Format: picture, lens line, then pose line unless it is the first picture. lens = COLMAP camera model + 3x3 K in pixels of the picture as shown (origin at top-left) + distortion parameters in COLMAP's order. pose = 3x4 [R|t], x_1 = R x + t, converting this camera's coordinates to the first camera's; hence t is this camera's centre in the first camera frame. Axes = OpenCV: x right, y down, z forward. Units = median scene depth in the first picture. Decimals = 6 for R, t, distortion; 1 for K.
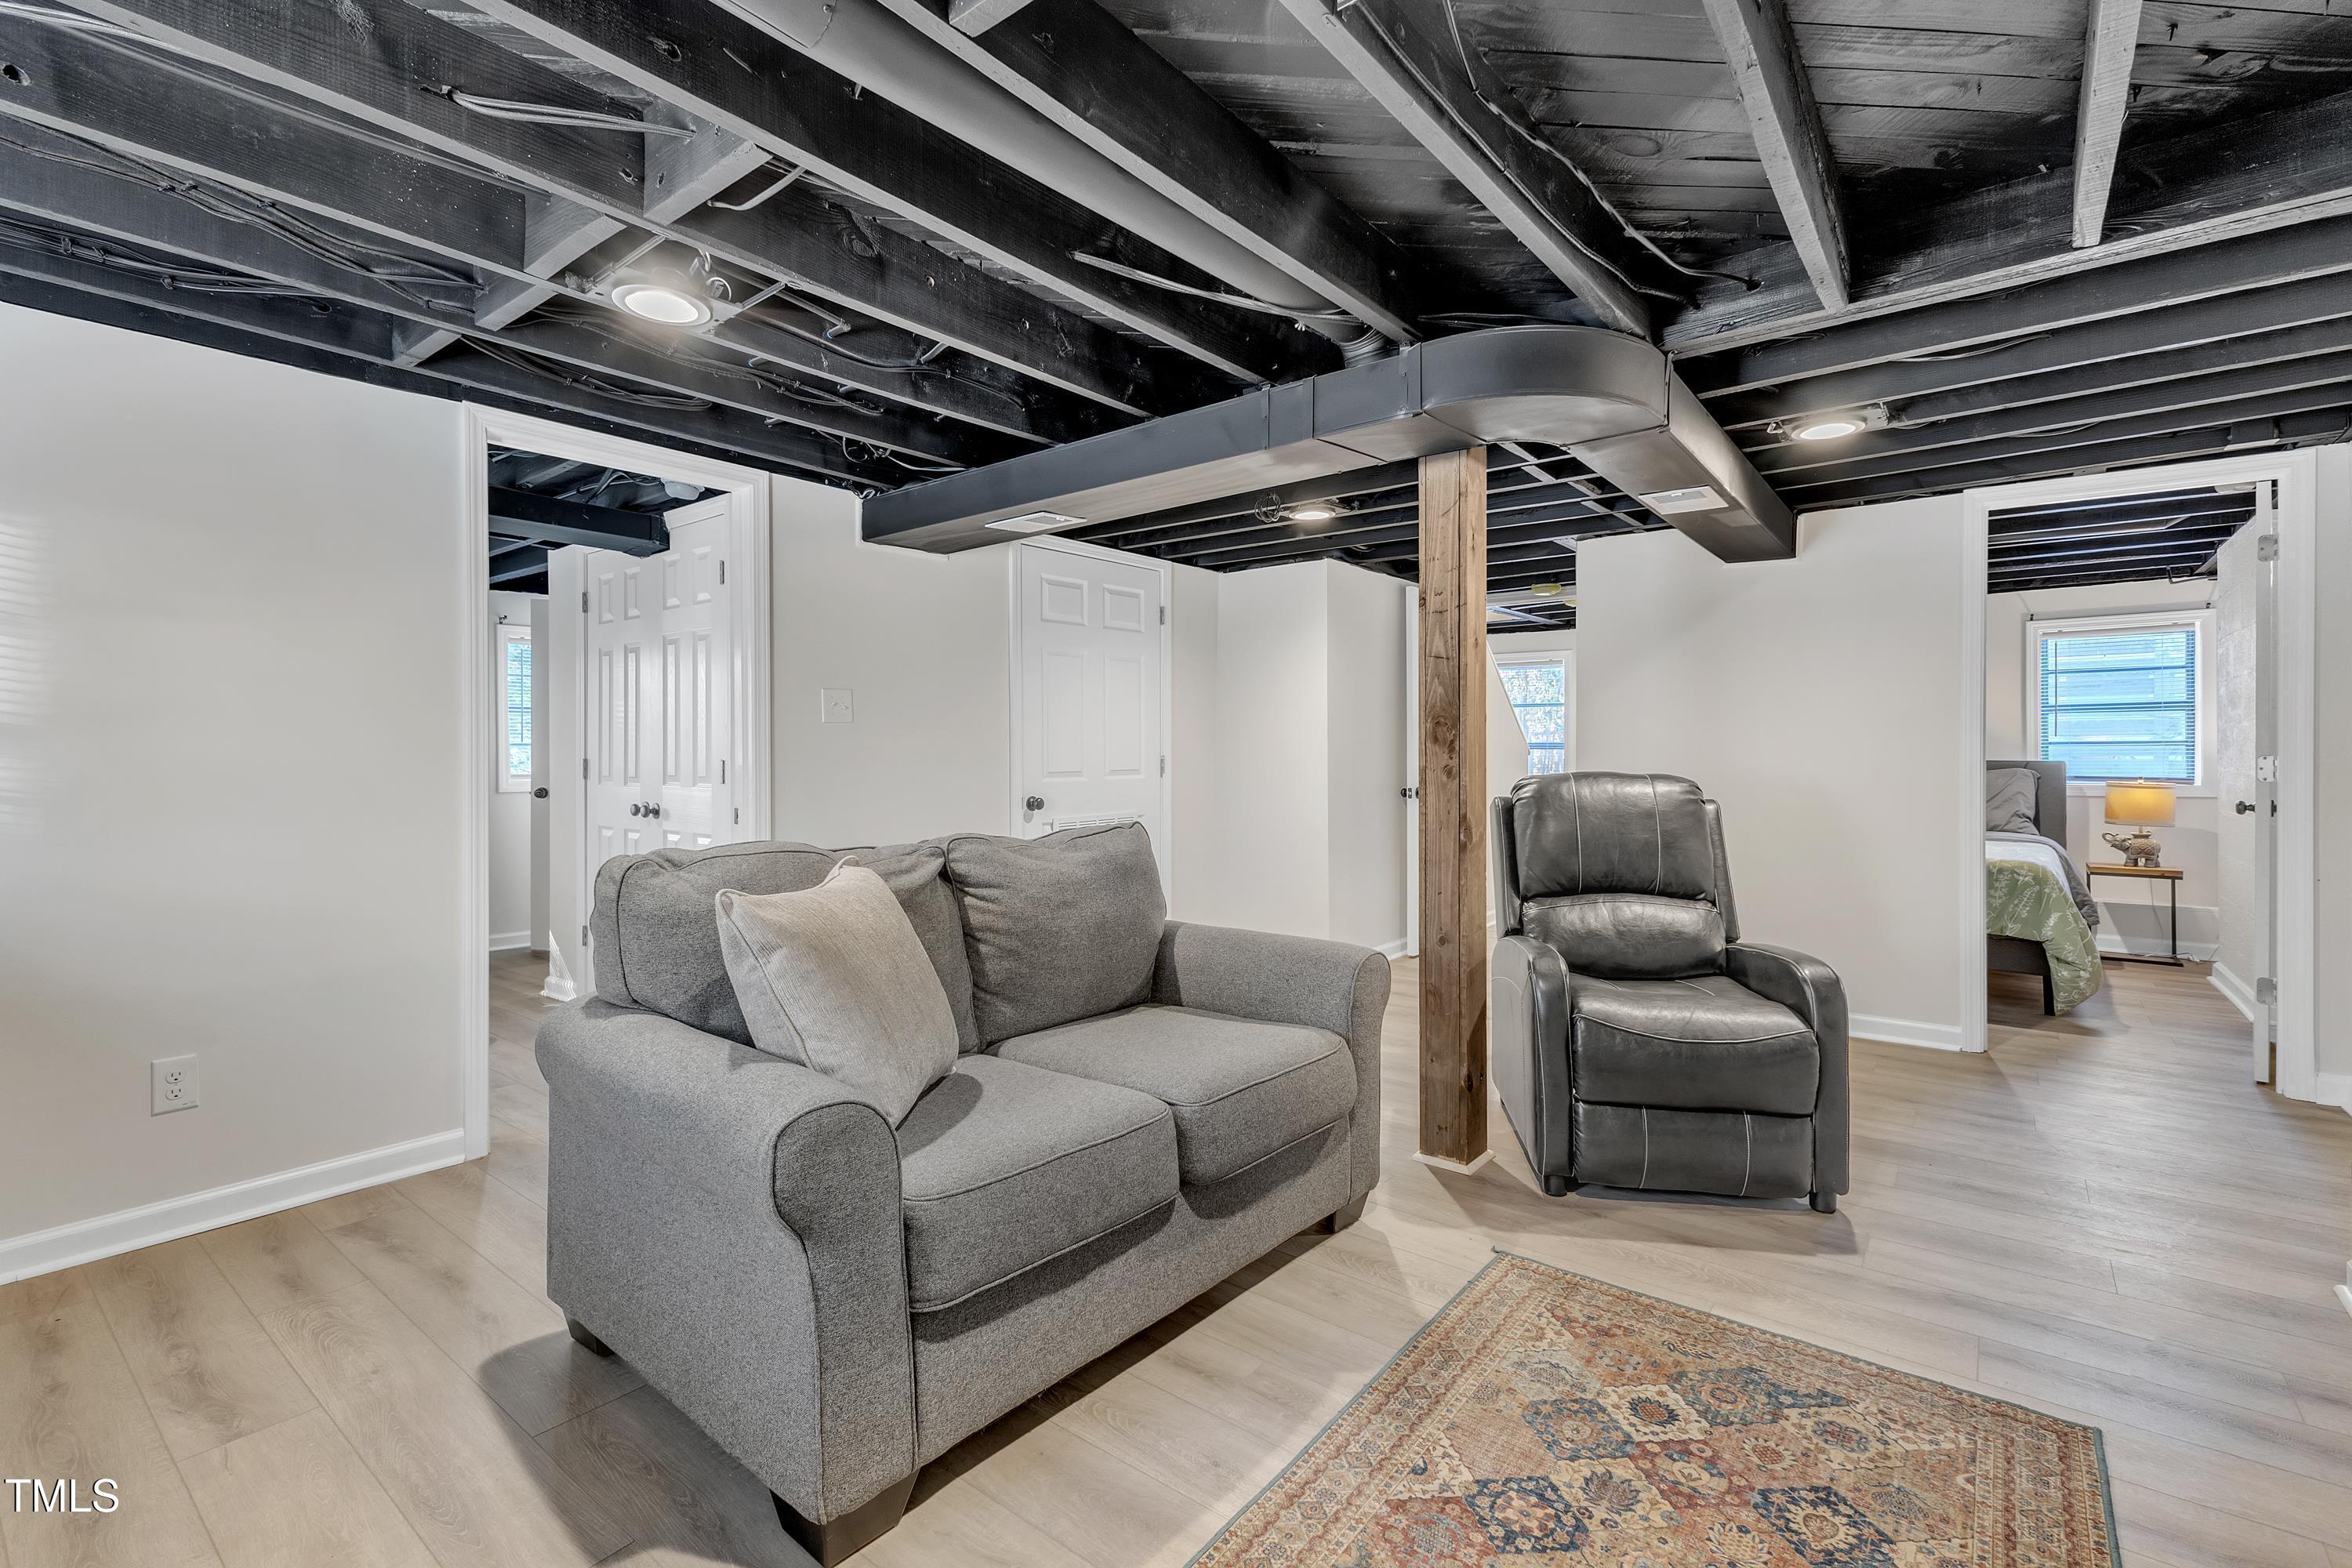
lens RADIAL K [[1027.2, 0, 1173.6], [0, 1027.2, 743.5], [0, 0, 1]] dist [0.003294, 0.000032]
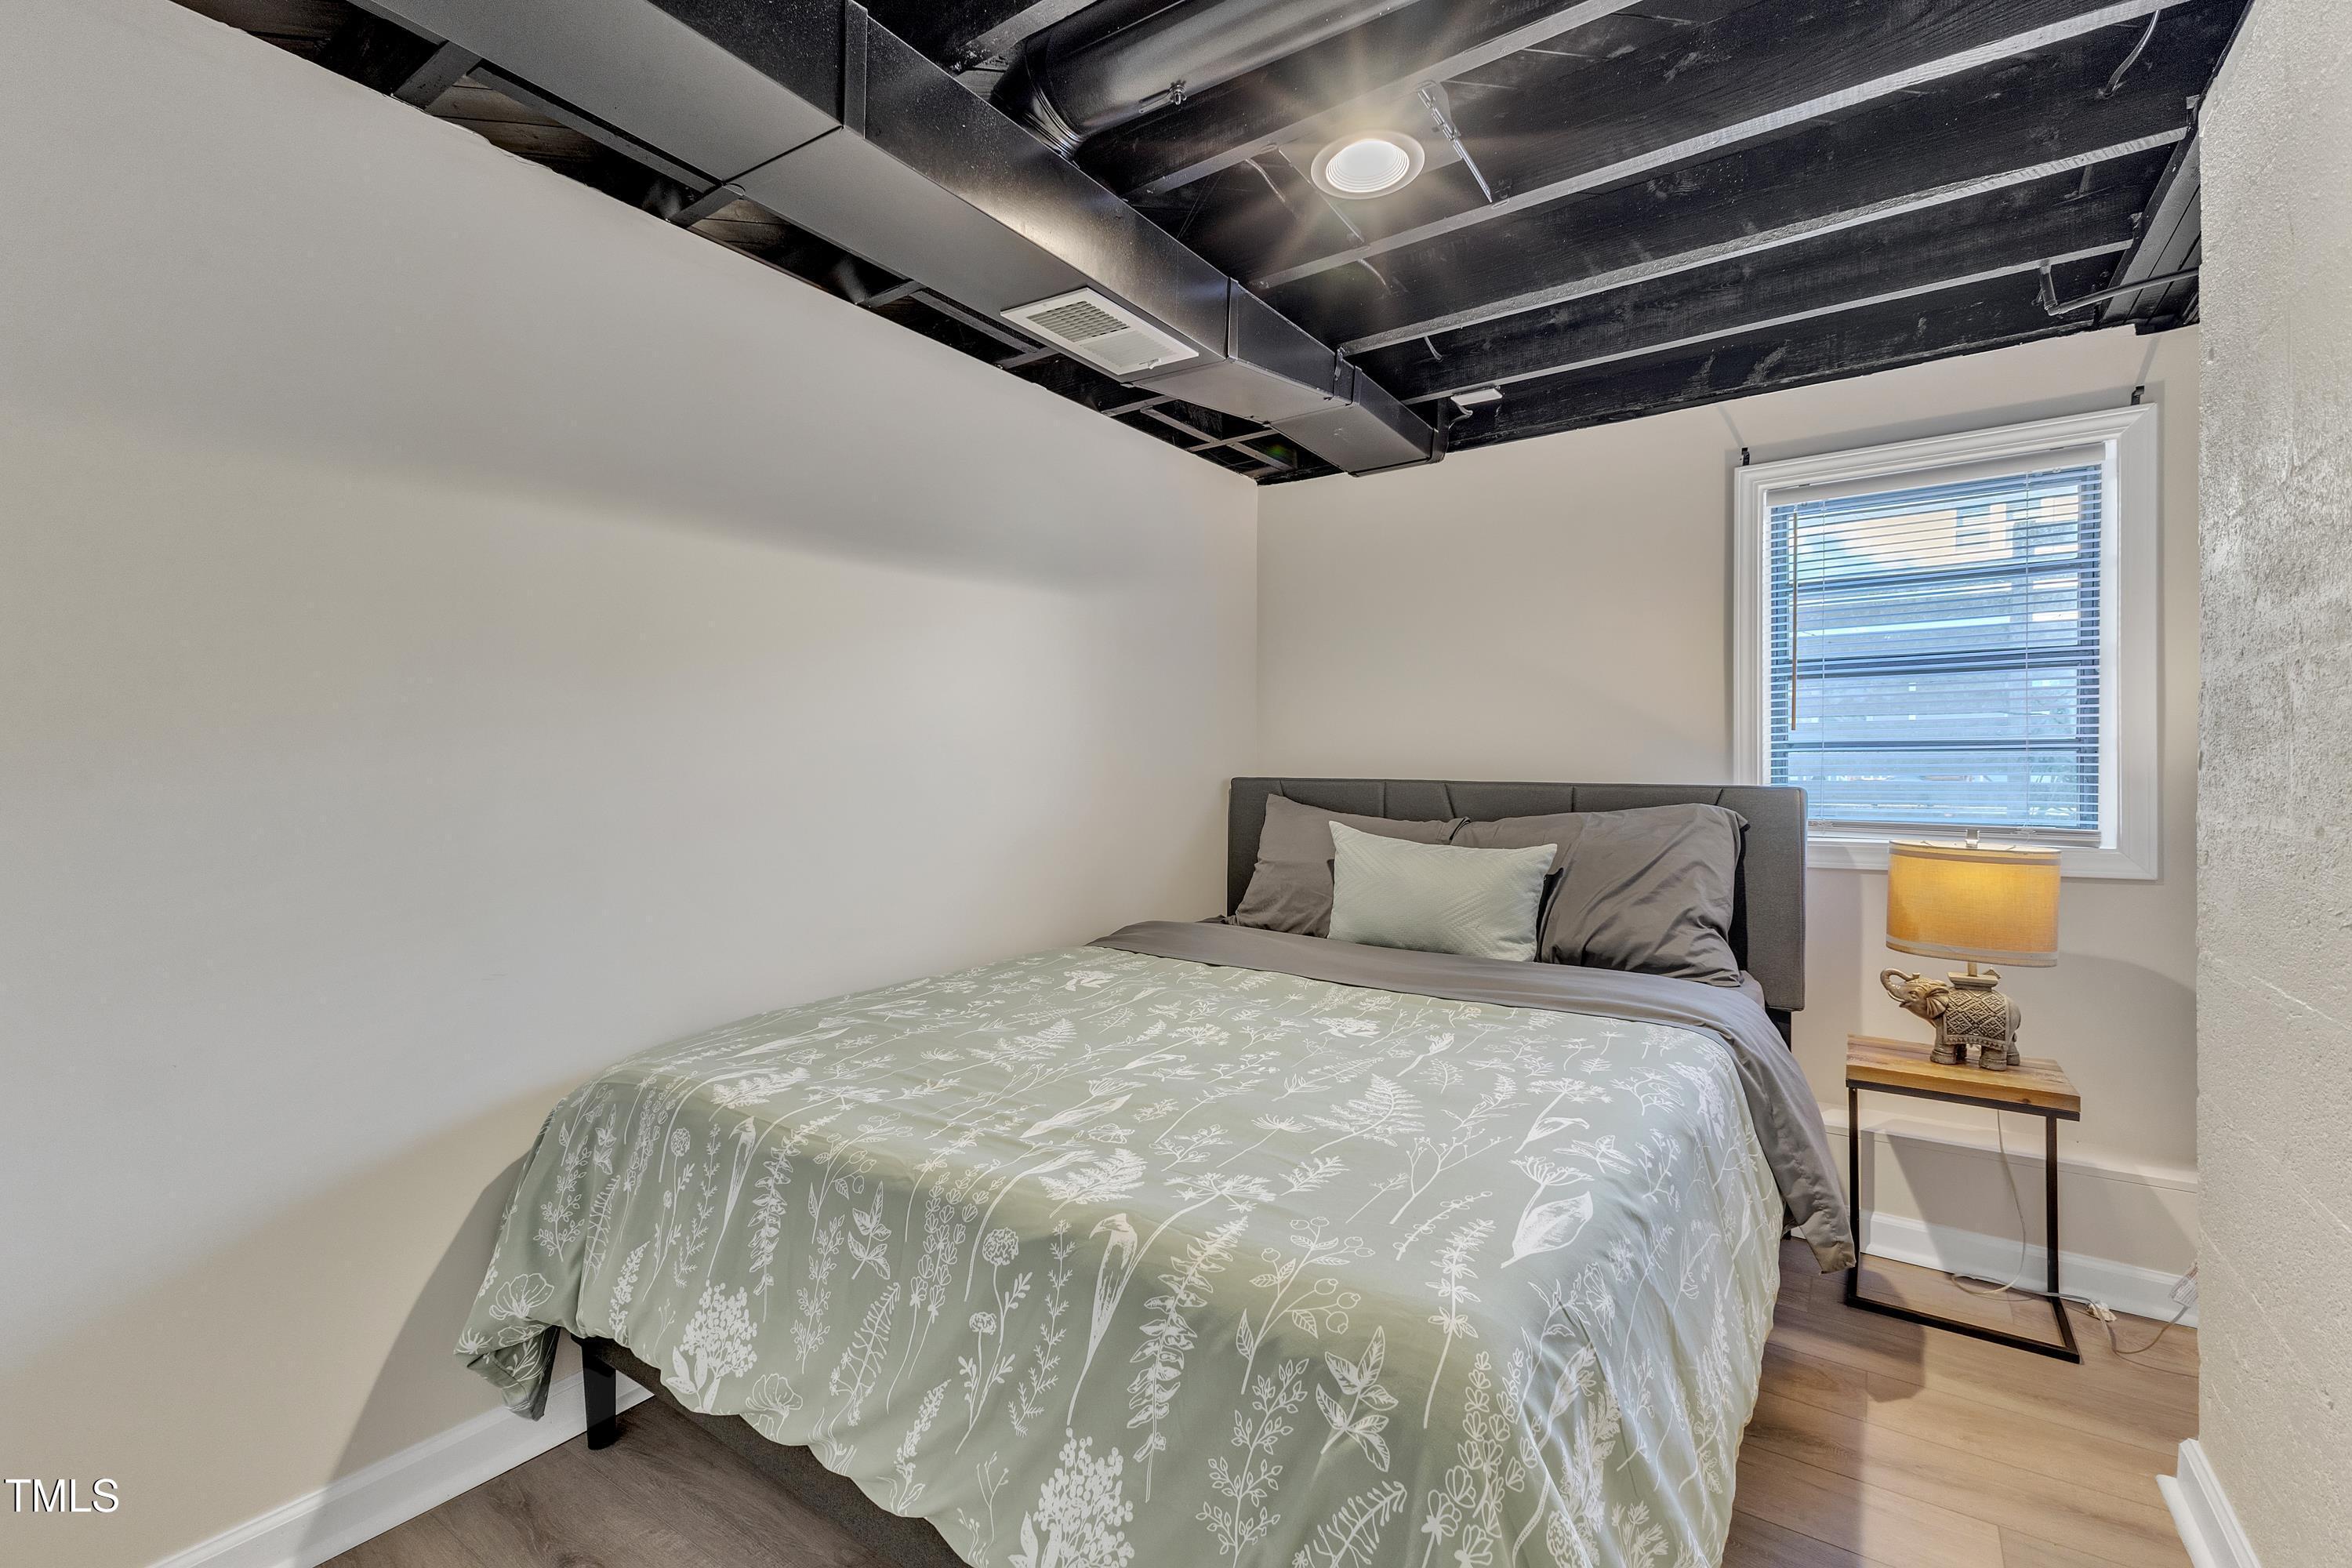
lens RADIAL K [[1034.0, 0, 1178.6], [0, 1034.0, 765.0], [0, 0, 1]] dist [0.006168, 0.000035]
pose [[0.996606, 0.008839, 0.081849, 0.601495], [-0.008511, 0.999954, -0.004356, 0.012767], [-0.081884, 0.003645, 0.996635, 0.627994]]
